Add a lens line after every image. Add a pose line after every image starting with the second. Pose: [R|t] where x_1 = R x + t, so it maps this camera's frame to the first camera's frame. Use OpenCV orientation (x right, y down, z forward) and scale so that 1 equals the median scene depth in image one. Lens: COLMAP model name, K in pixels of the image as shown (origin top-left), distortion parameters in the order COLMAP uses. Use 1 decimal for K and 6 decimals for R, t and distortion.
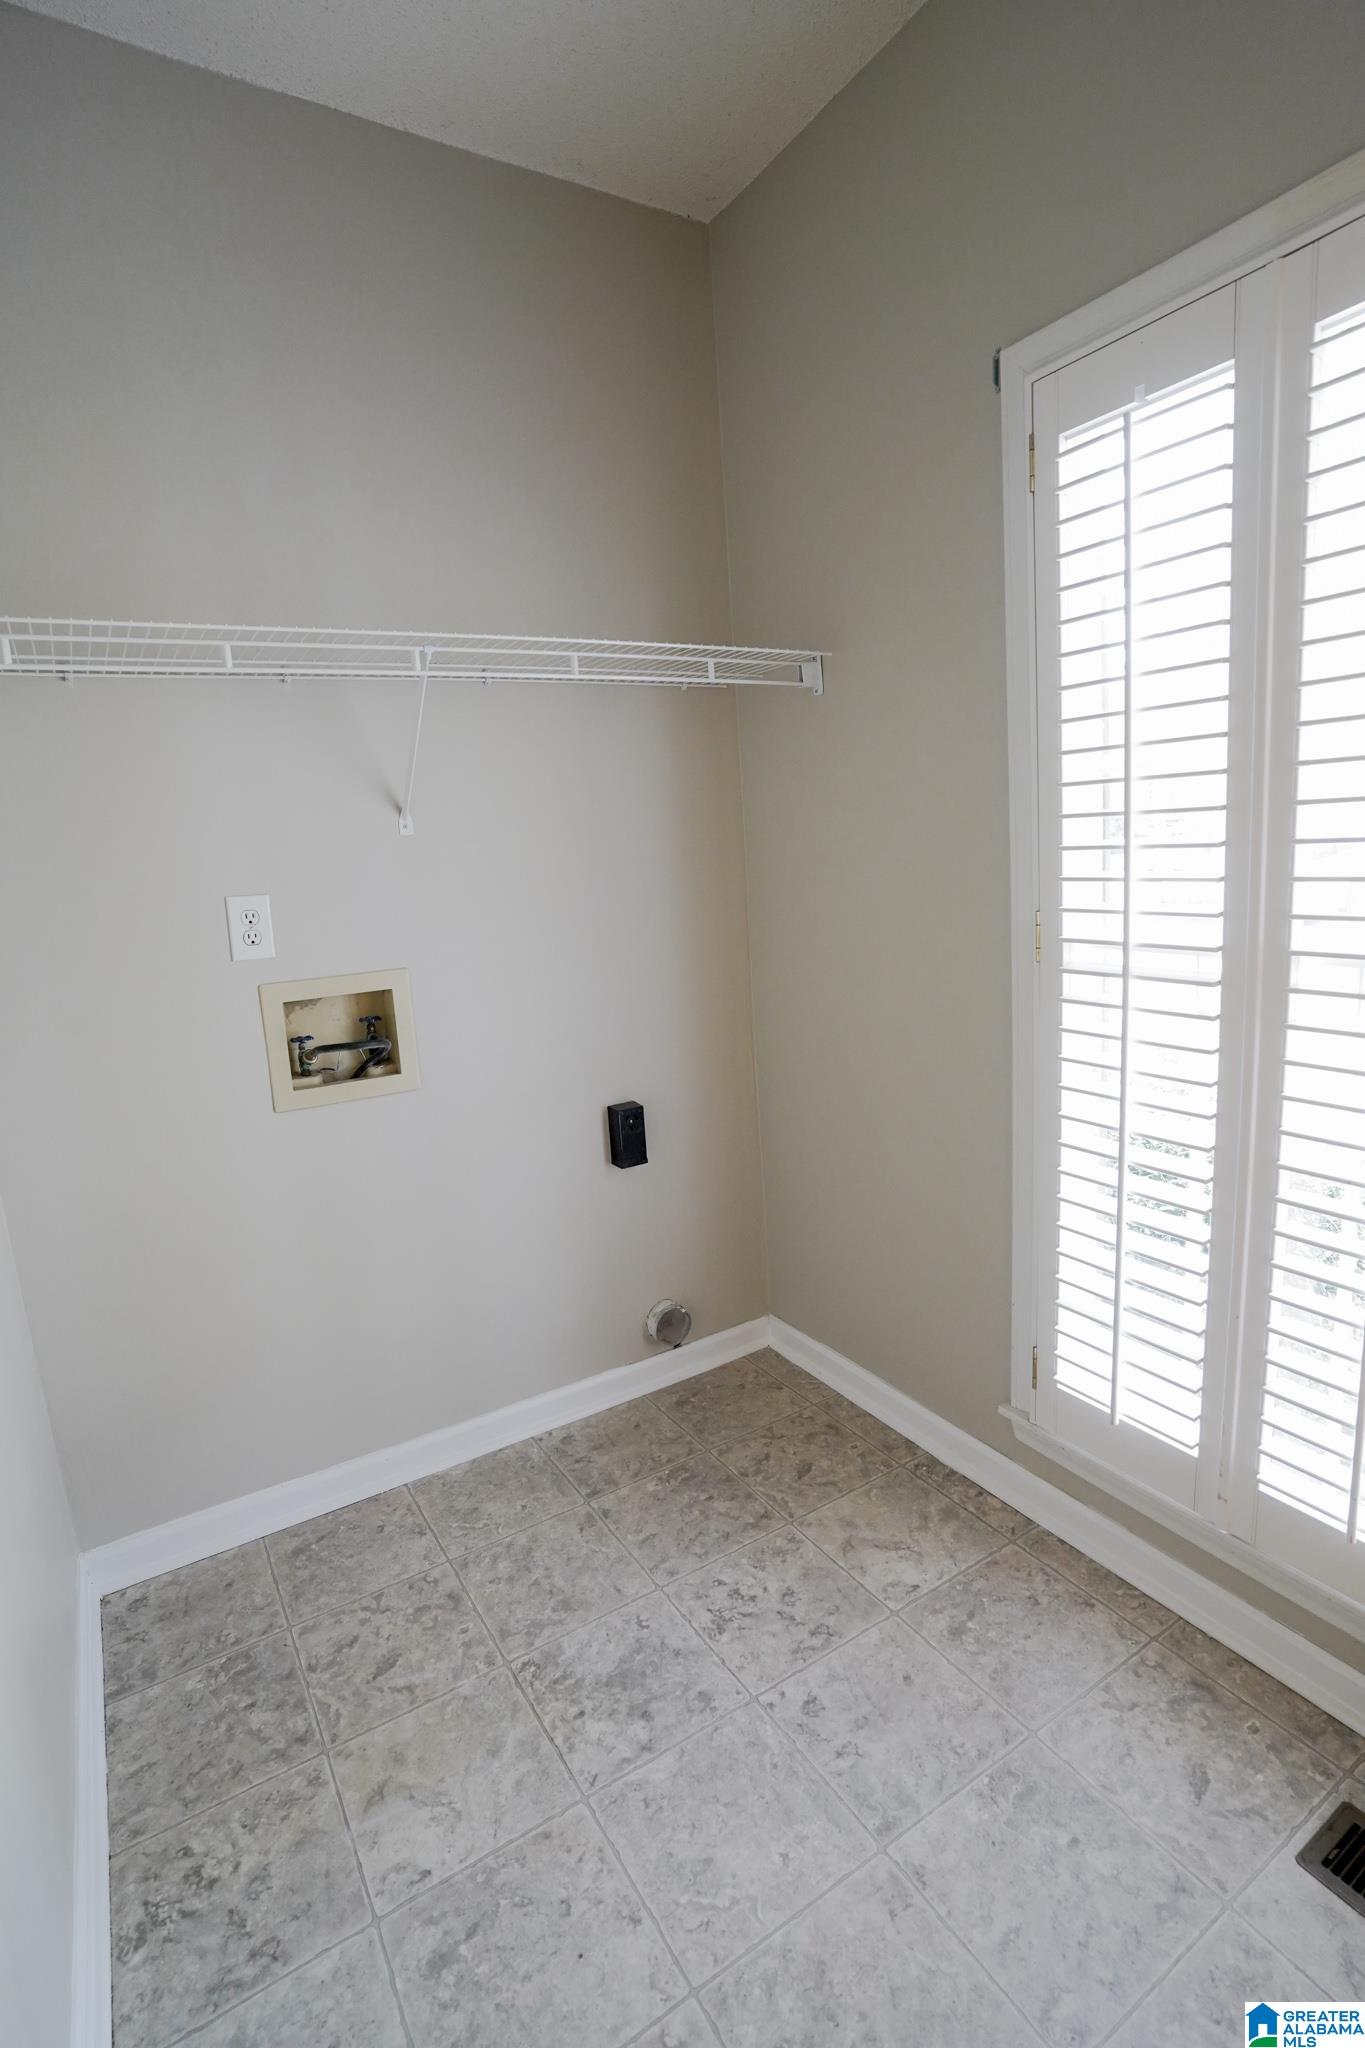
lens RADIAL K [[1043.4, 0, 695.6], [0, 1043.4, 1003.0], [0, 0, 1]] dist [-0.065477, 0.029755]
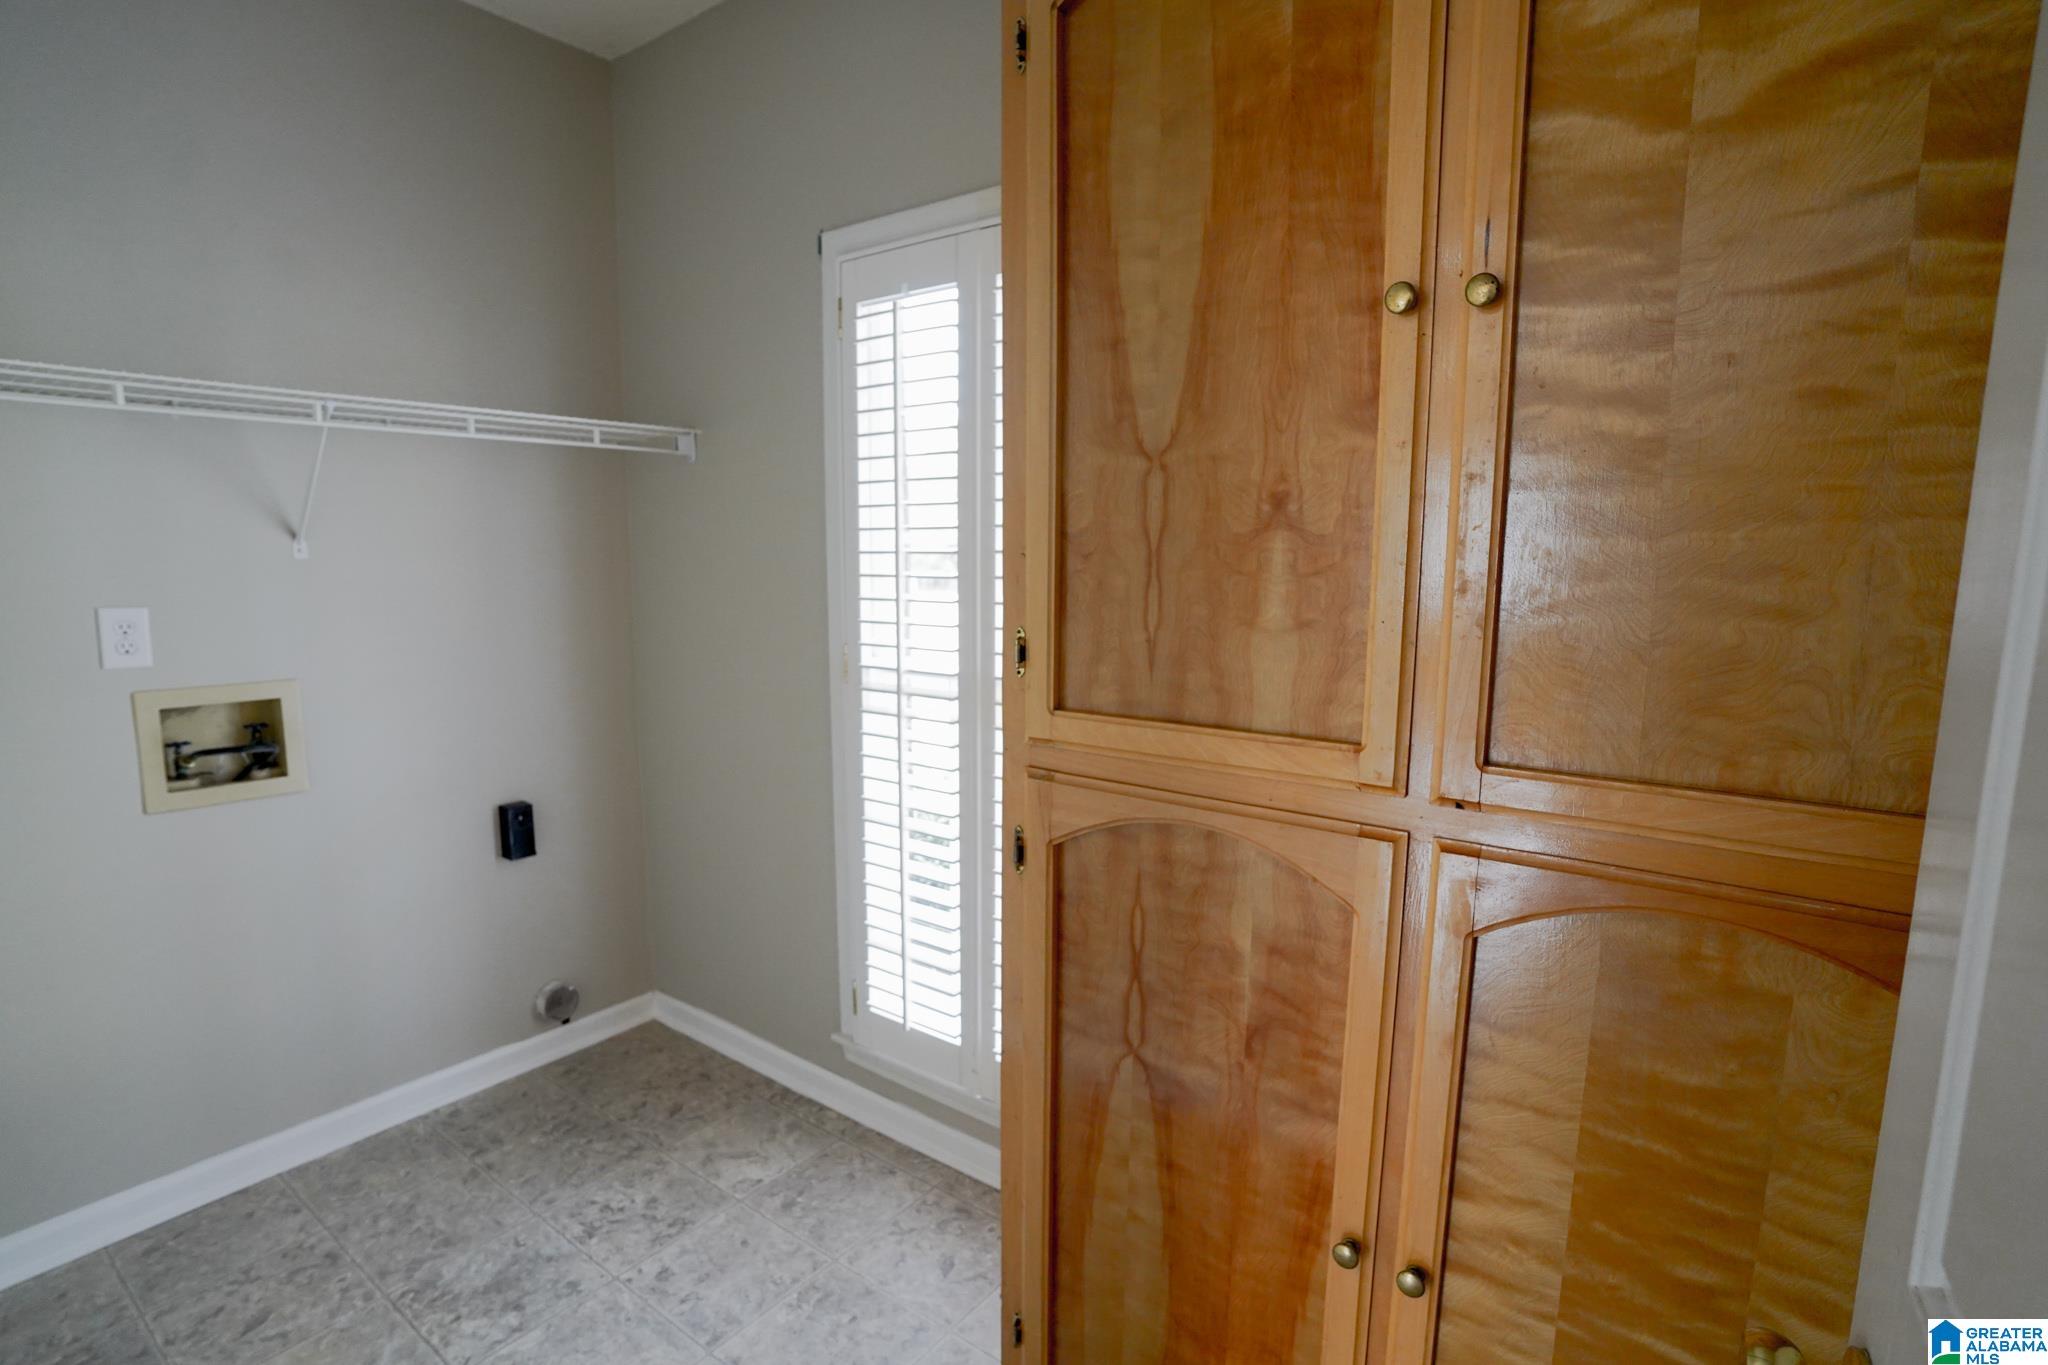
lens RADIAL K [[1043.4, 0, 1040.3], [0, 1043.4, 686.9], [0, 0, 1]] dist [-0.065477, 0.029755]
pose [[0.930224, 0.016808, 0.366606, 0.066232], [-0.002147, 0.999183, -0.040363, 0.018410], [-0.366985, 0.036760, 0.929500, -0.320087]]
